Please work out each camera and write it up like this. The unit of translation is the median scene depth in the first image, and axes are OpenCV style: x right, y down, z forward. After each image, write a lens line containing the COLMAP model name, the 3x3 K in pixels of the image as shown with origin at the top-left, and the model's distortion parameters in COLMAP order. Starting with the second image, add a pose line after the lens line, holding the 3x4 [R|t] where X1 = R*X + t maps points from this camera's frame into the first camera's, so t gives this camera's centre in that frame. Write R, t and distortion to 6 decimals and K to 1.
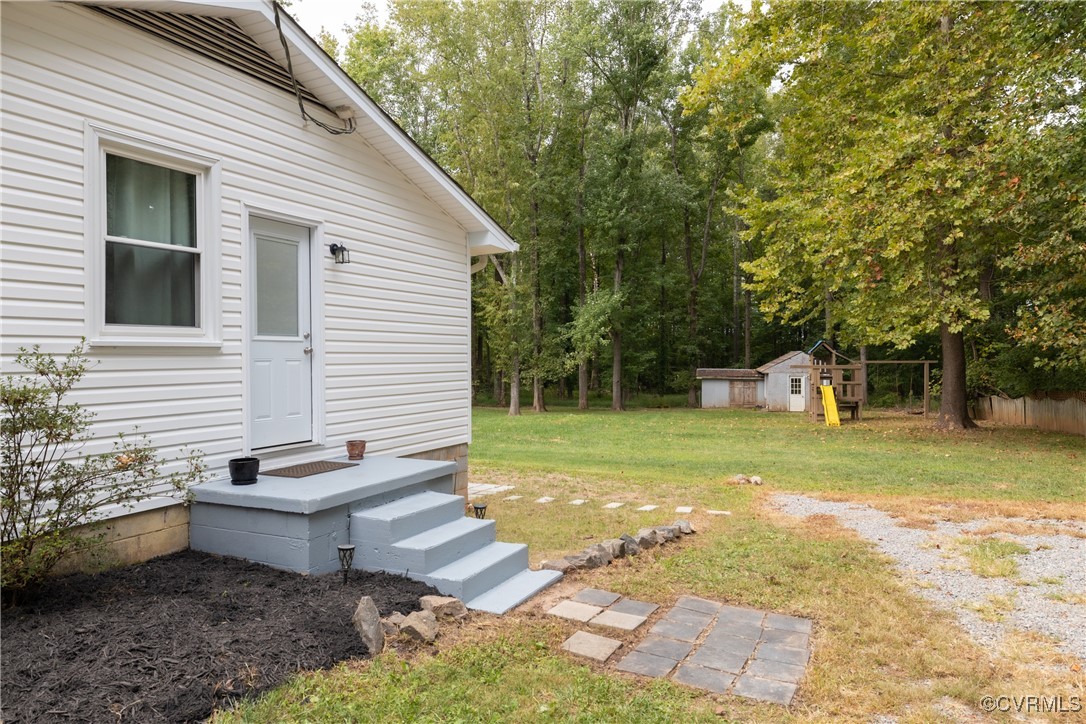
lens RADIAL K [[731.9, 0, 545.1], [0, 731.9, 361.1], [0, 0, 1]] dist [-0.008871, -0.001882]
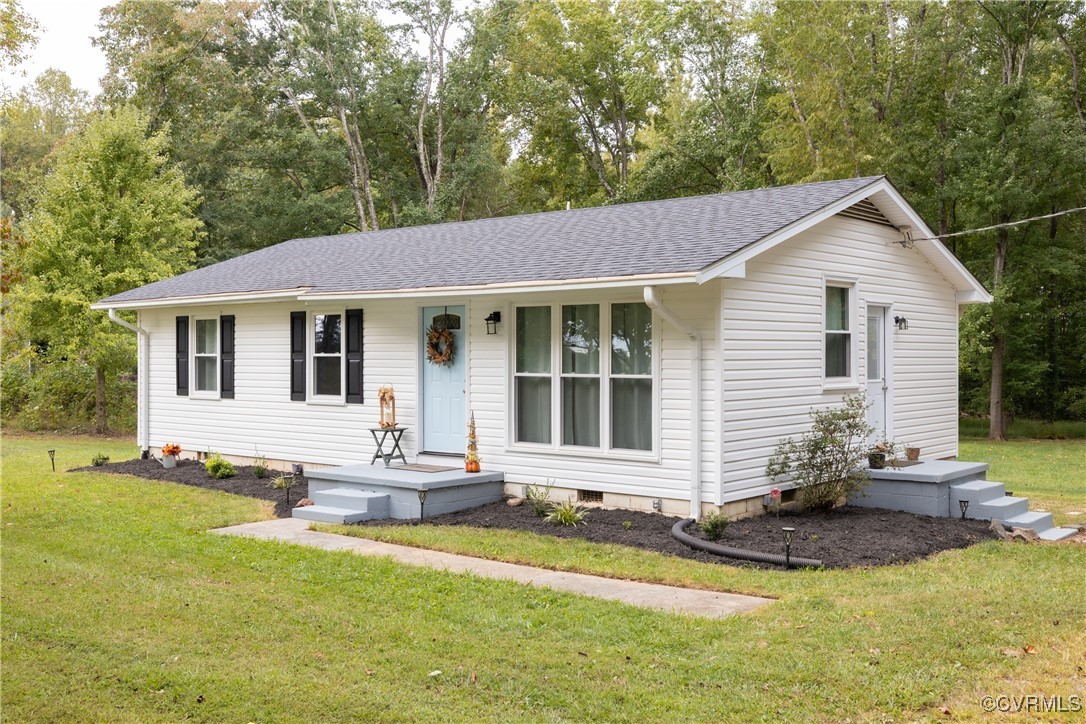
lens RADIAL K [[1078.4, 0, 540.2], [0, 1078.4, 361.8], [0, 0, 1]] dist [-0.006228, 0.000000]
pose [[0.964021, 0.000703, -0.265825, -0.067741], [-0.001886, 0.999989, -0.004193, -0.009323], [0.265819, 0.004544, 0.964012, -0.221486]]
